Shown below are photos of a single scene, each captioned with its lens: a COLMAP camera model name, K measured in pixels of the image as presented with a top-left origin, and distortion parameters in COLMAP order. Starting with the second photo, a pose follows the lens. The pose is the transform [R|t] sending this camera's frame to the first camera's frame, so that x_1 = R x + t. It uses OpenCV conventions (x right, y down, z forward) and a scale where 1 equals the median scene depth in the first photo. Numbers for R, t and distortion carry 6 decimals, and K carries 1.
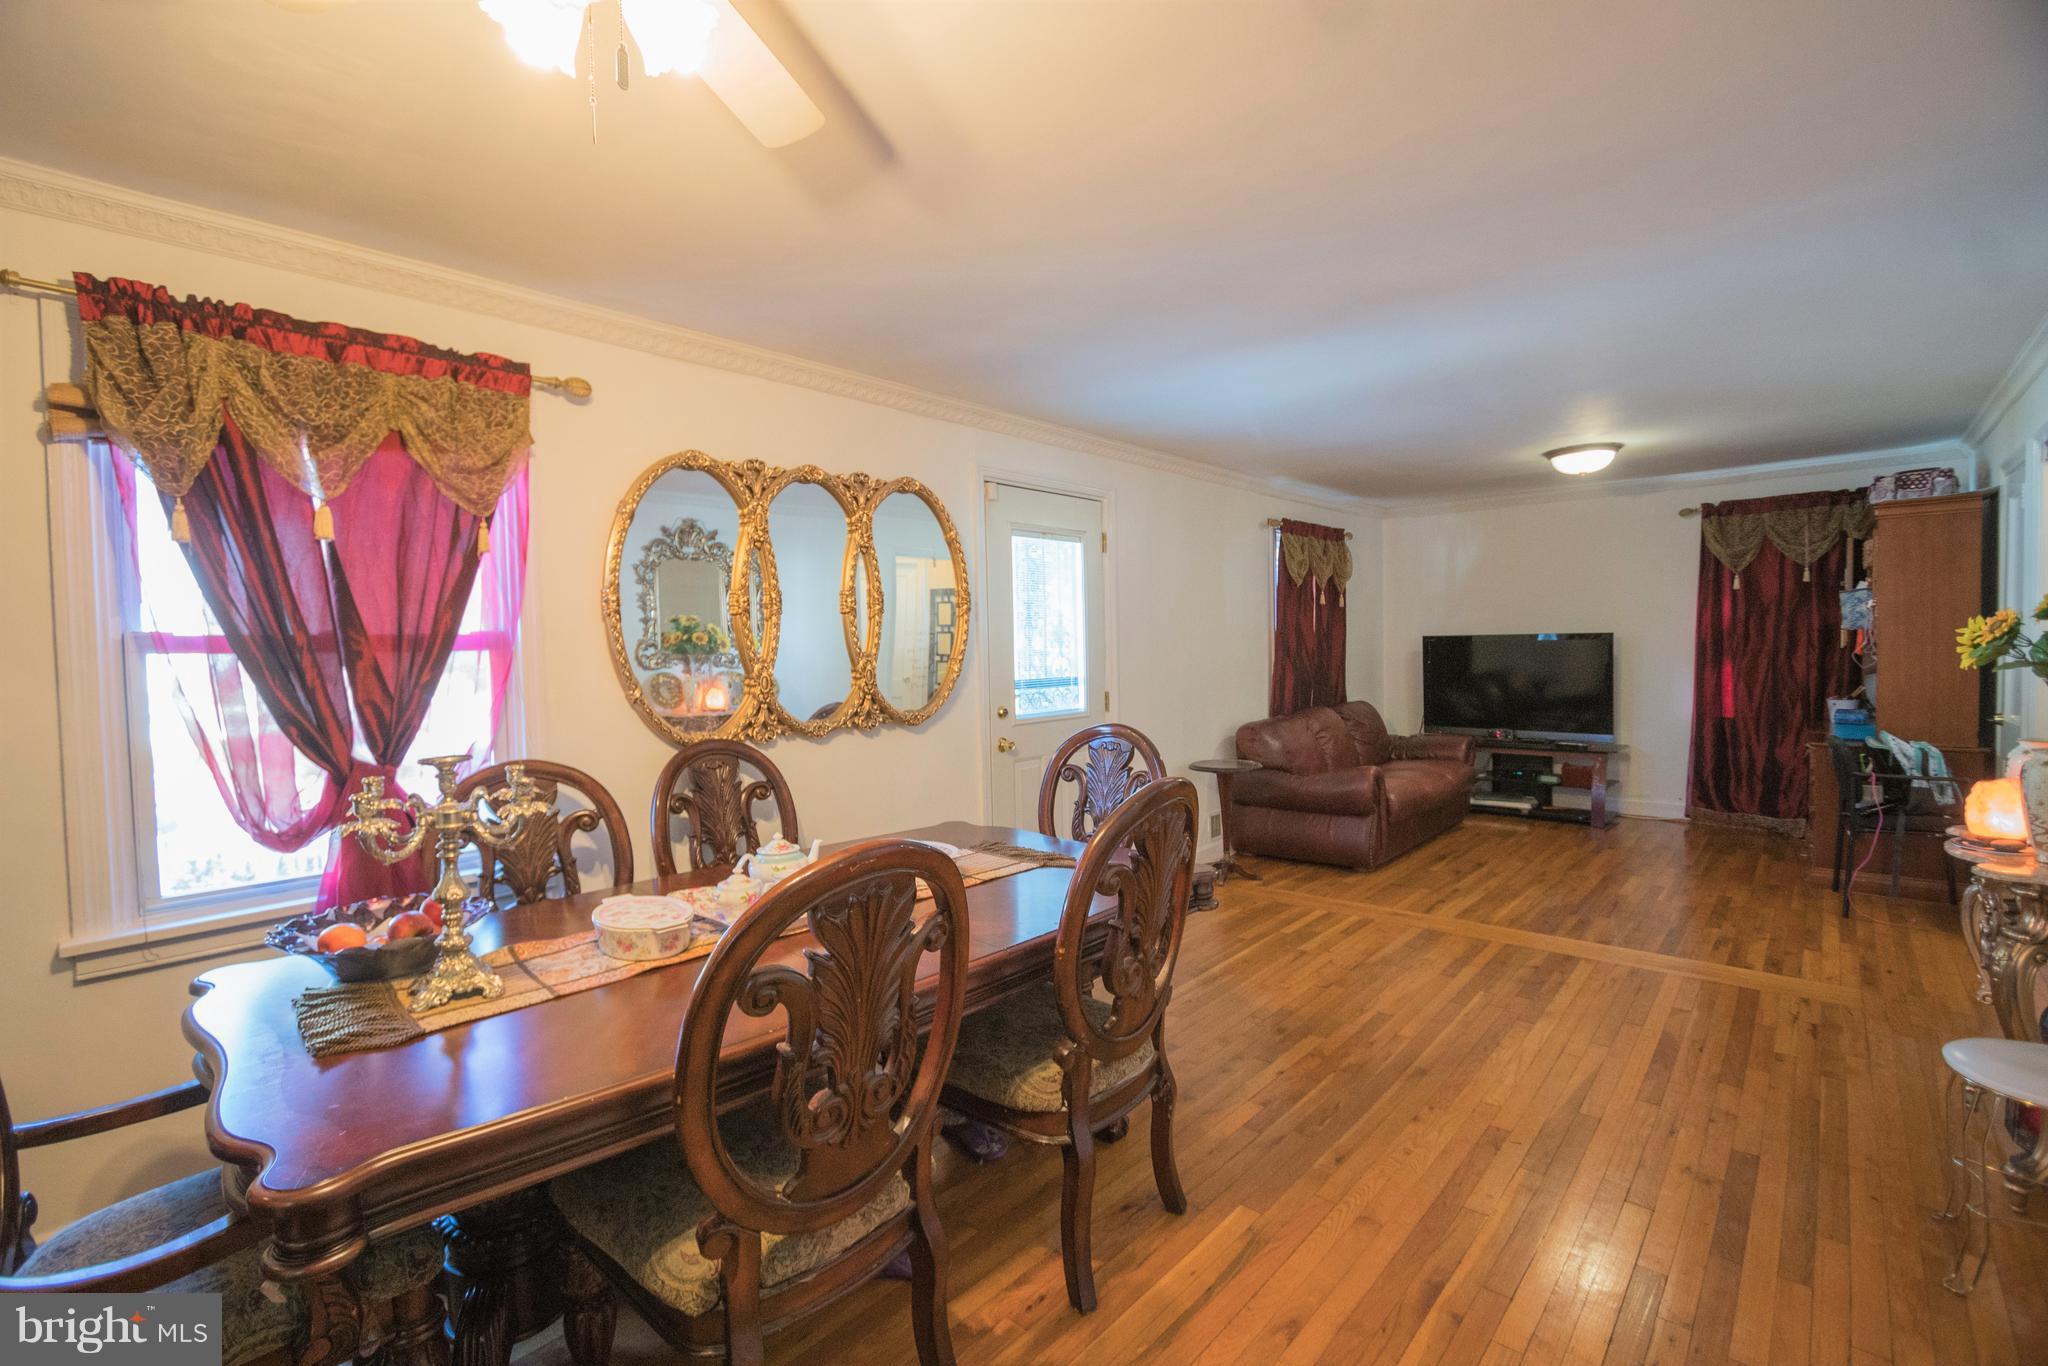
lens RADIAL K [[915.0, 0, 980.2], [0, 915.0, 686.2], [0, 0, 1]] dist [-0.024183, 0.000232]
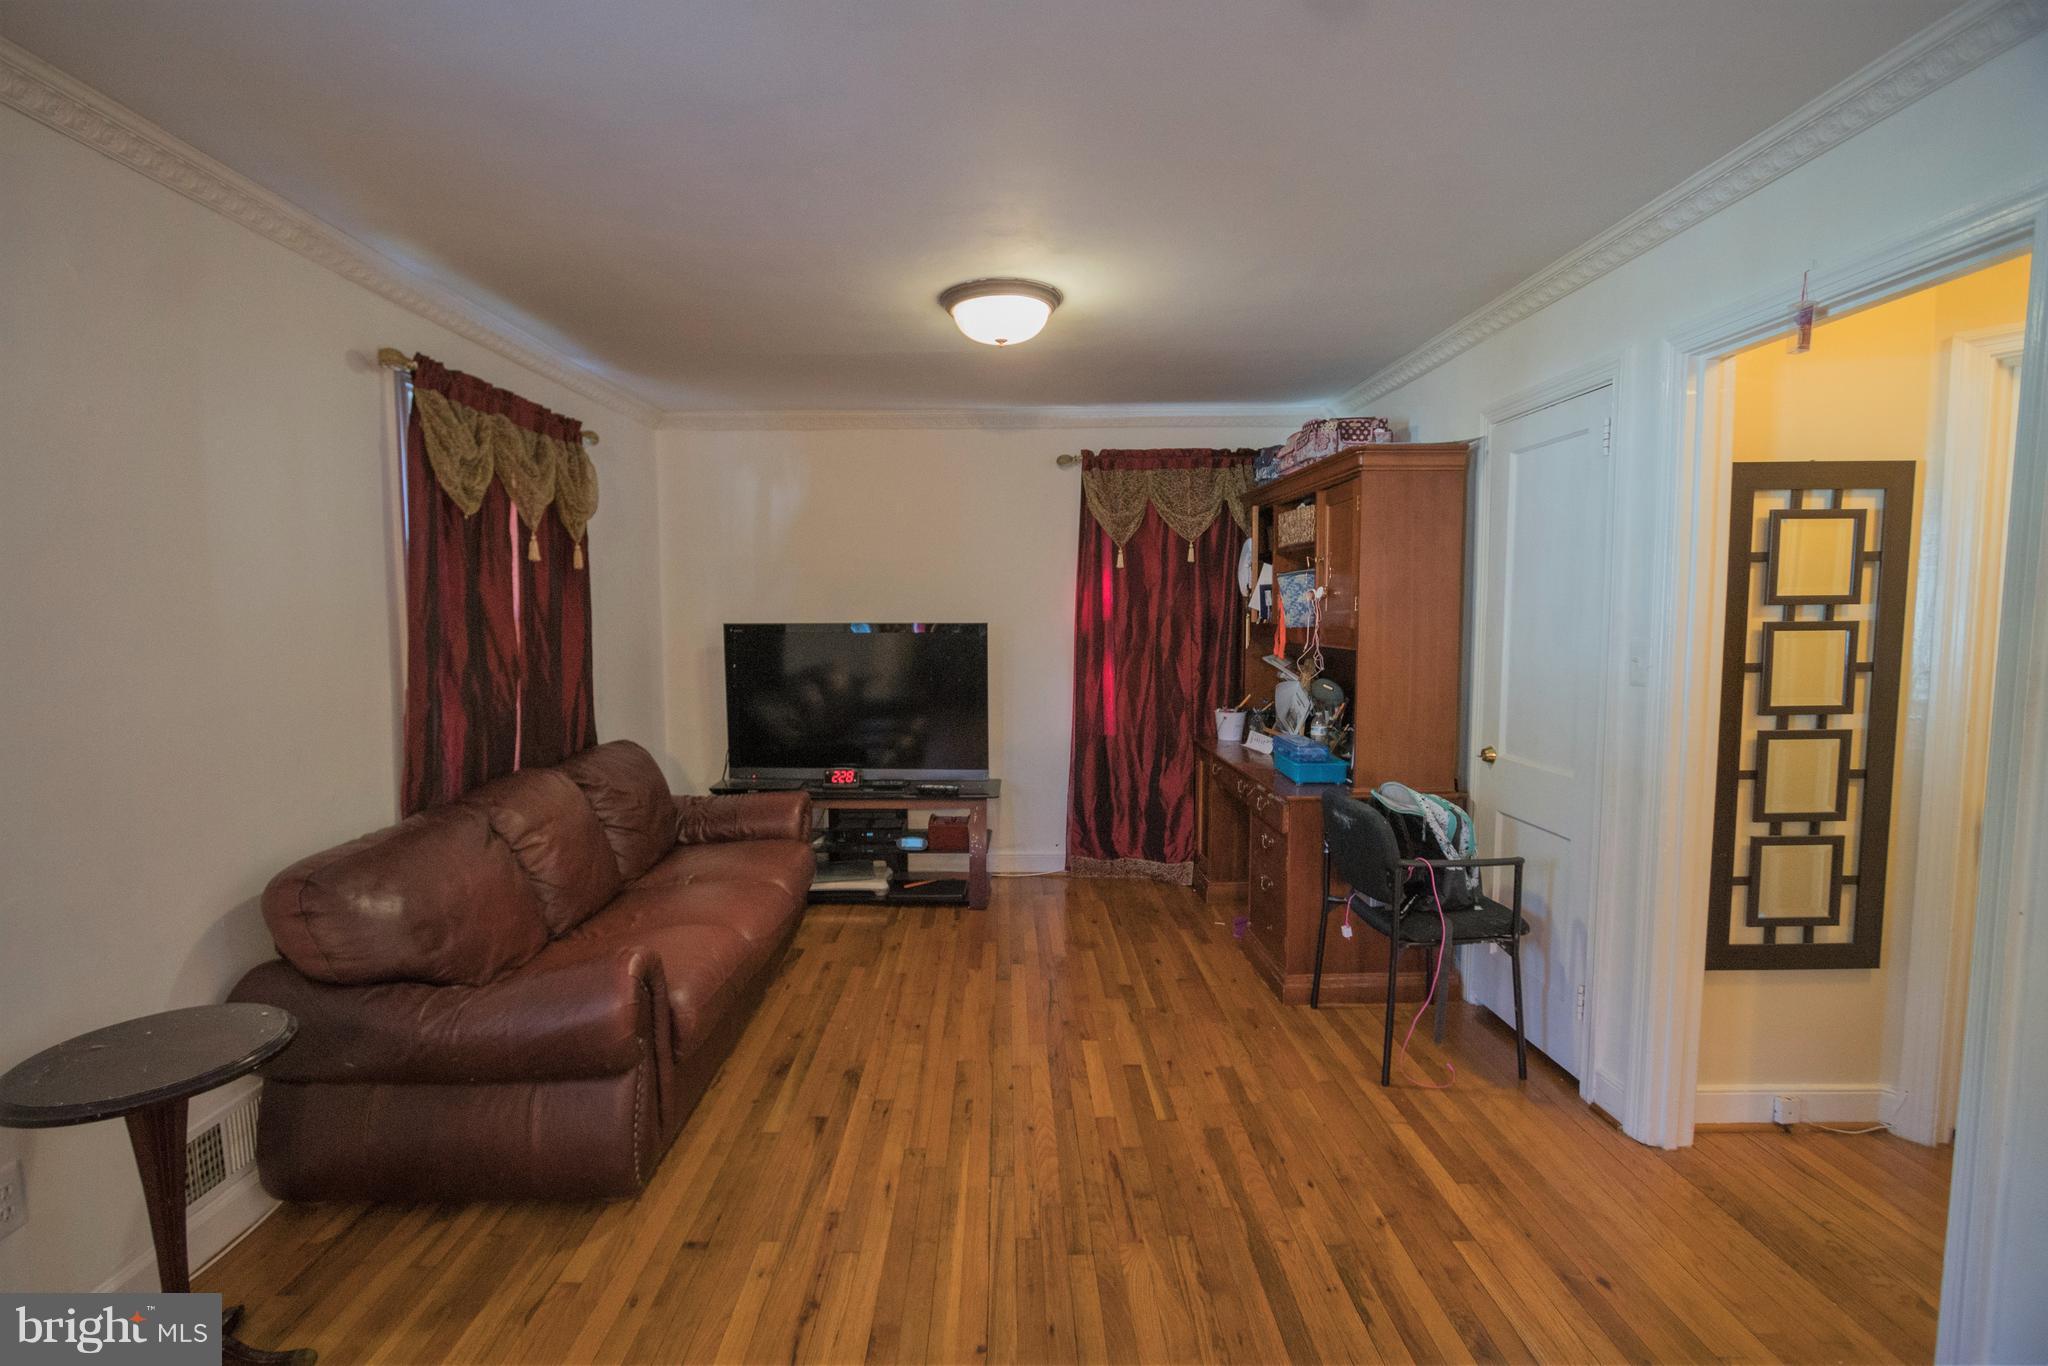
lens RADIAL K [[921.9, 0, 1011.0], [0, 921.9, 680.9], [0, 0, 1]] dist [-0.026890, 0.007762]
pose [[0.719267, -0.034425, 0.693880, 0.228698], [0.019060, 0.999373, 0.029823, -0.037101], [-0.694472, -0.008225, 0.719473, 0.493007]]
